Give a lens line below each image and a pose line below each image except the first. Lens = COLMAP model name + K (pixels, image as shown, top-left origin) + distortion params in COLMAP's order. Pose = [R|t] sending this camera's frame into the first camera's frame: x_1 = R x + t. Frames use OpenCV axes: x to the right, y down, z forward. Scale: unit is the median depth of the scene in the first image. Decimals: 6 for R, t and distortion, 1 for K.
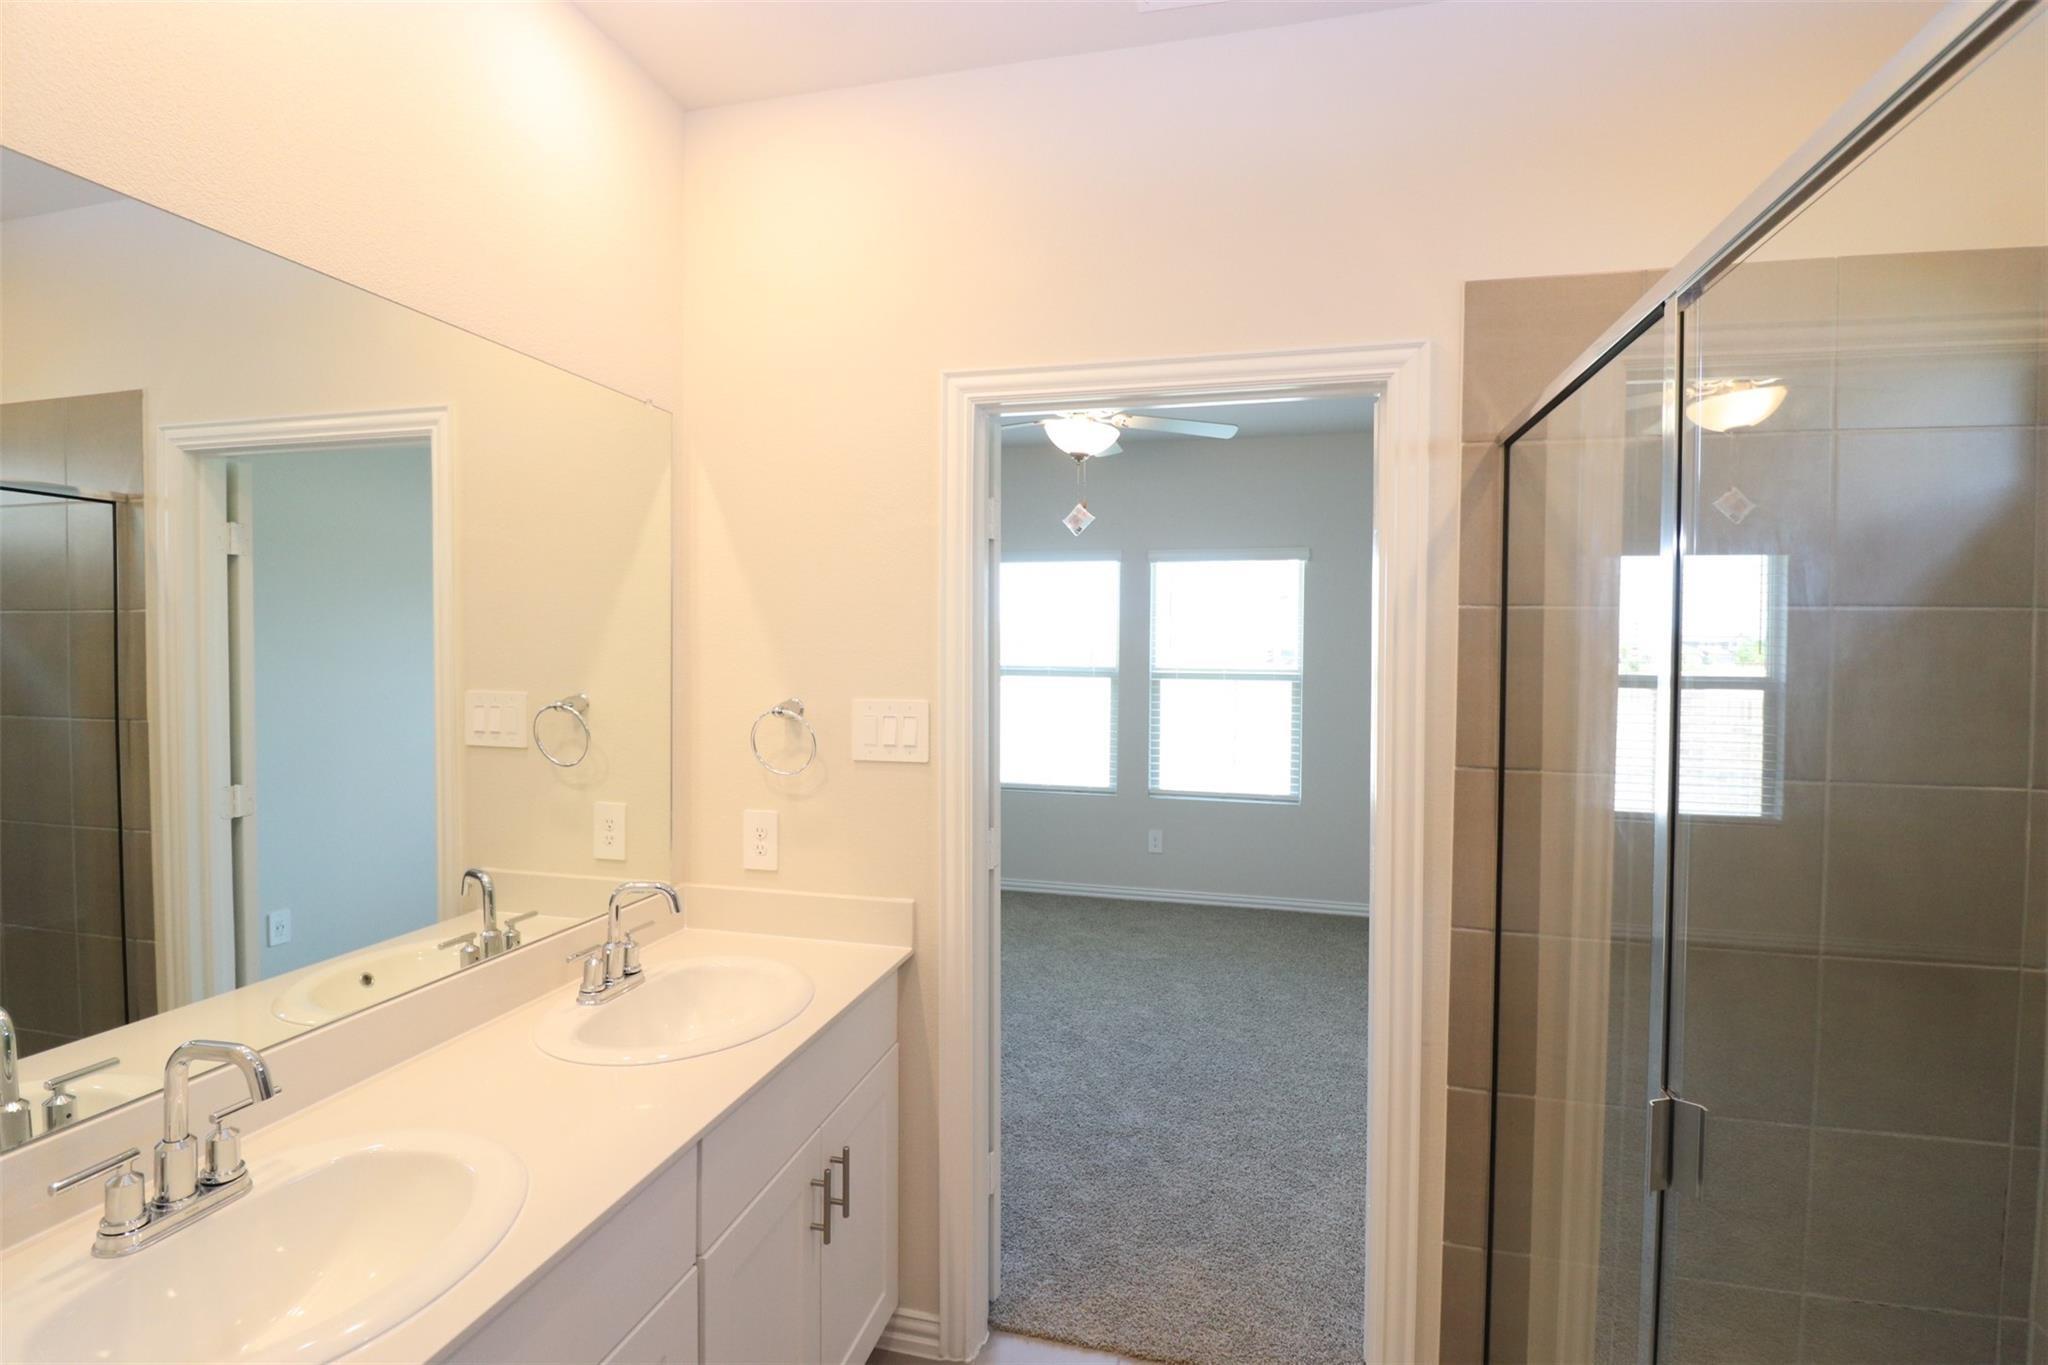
lens RADIAL K [[974.0, 0, 1032.4], [0, 974.0, 656.4], [0, 0, 1]] dist [-0.002622, -0.002791]
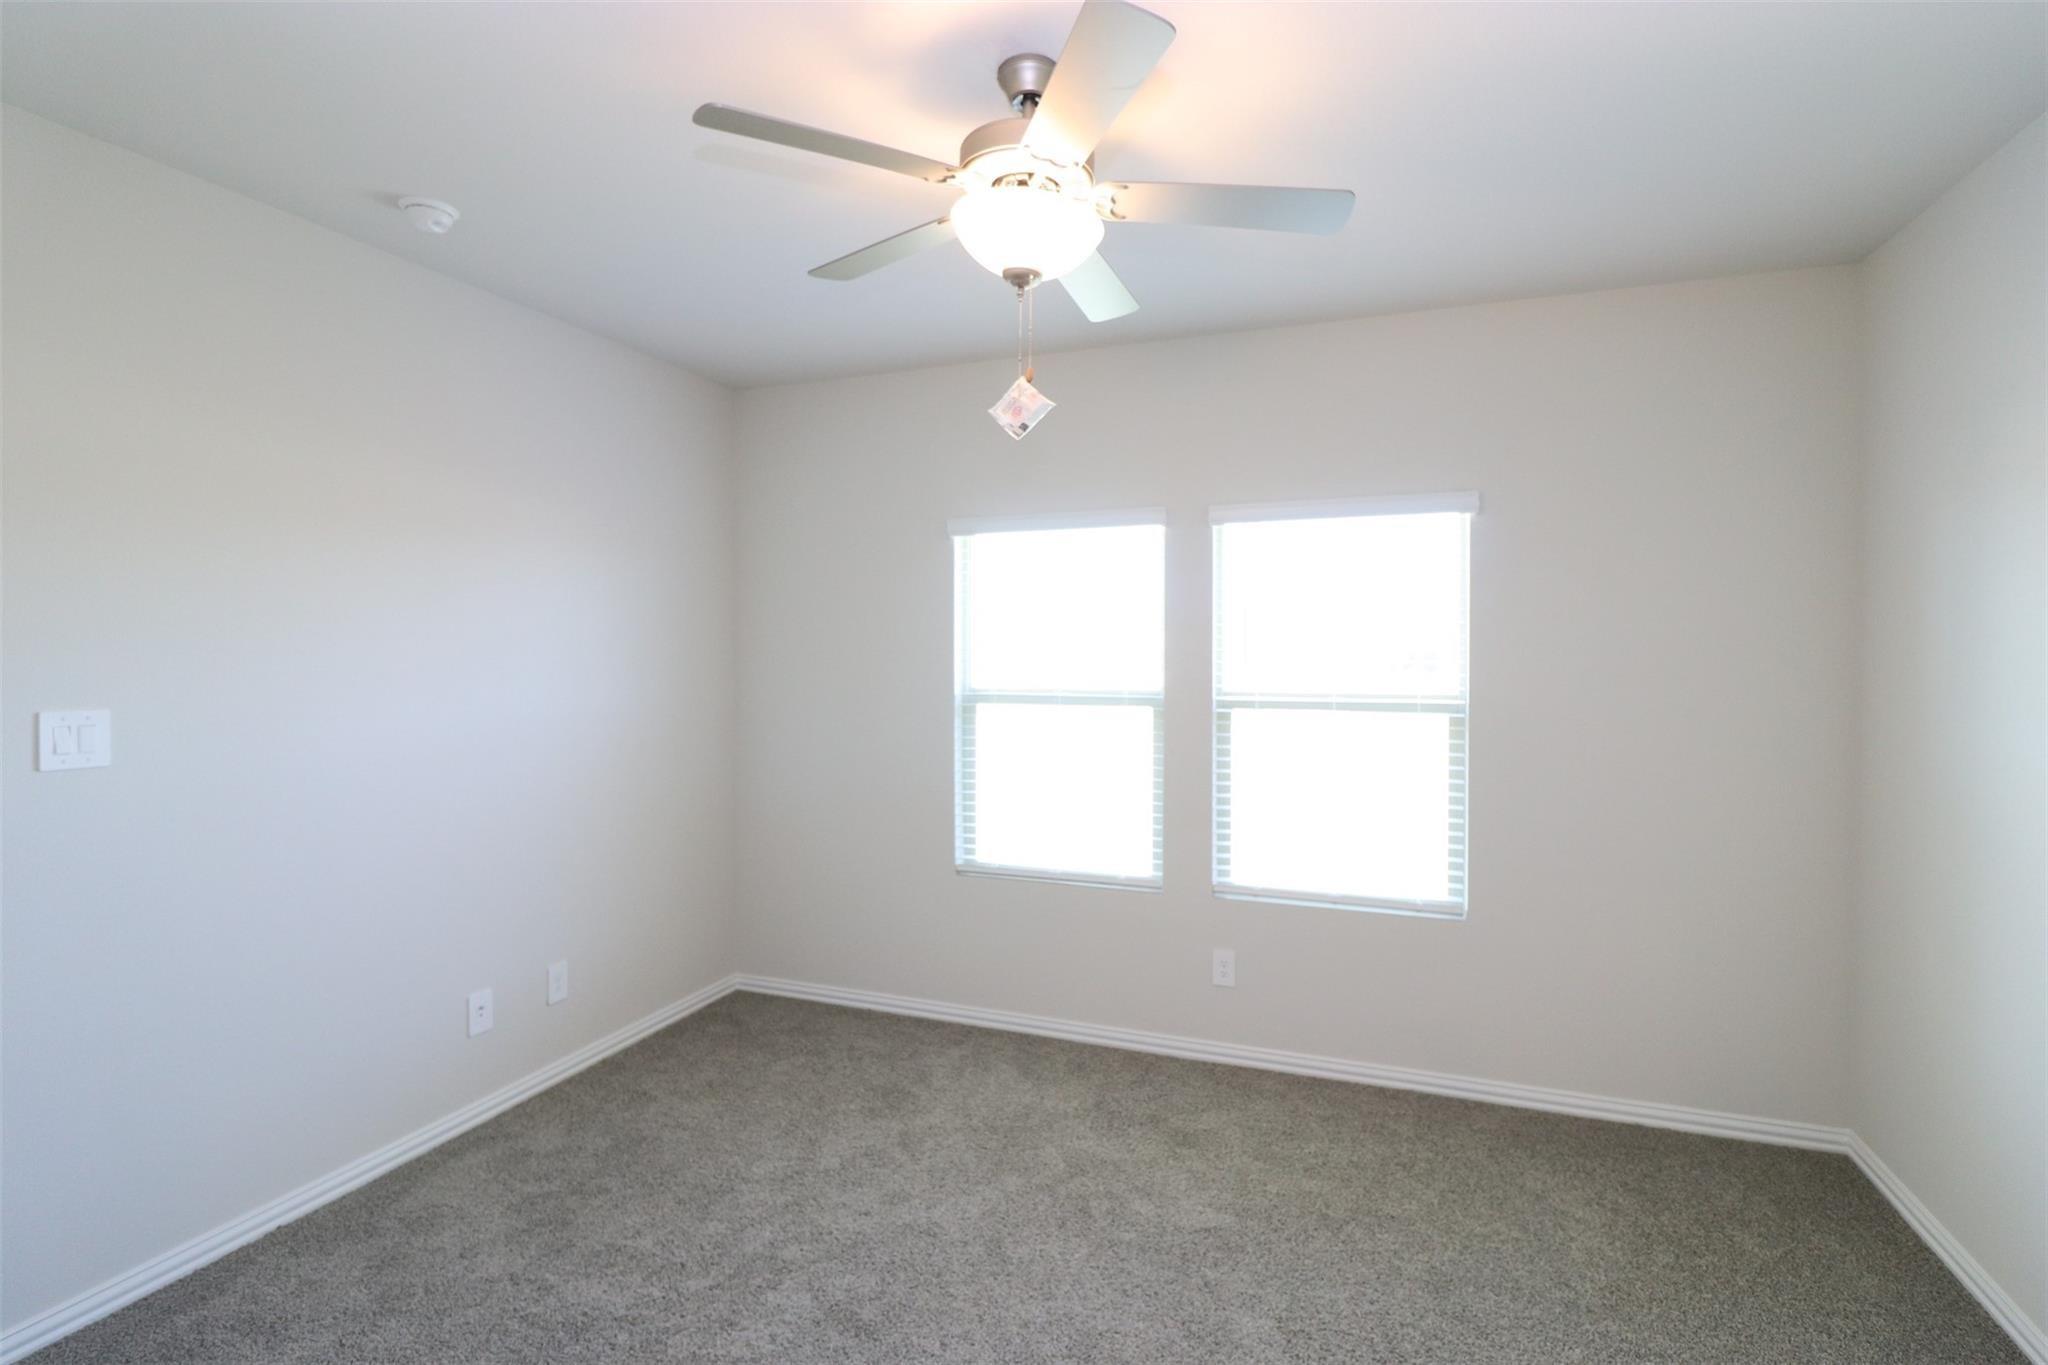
lens RADIAL K [[974.0, 0, 1029.7], [0, 974.0, 664.8], [0, 0, 1]] dist [-0.002622, -0.002791]
pose [[0.993381, -0.008460, -0.114553, 0.084451], [0.008590, 0.999963, 0.000639, -0.008630], [0.114543, -0.001619, 0.993417, 0.405203]]
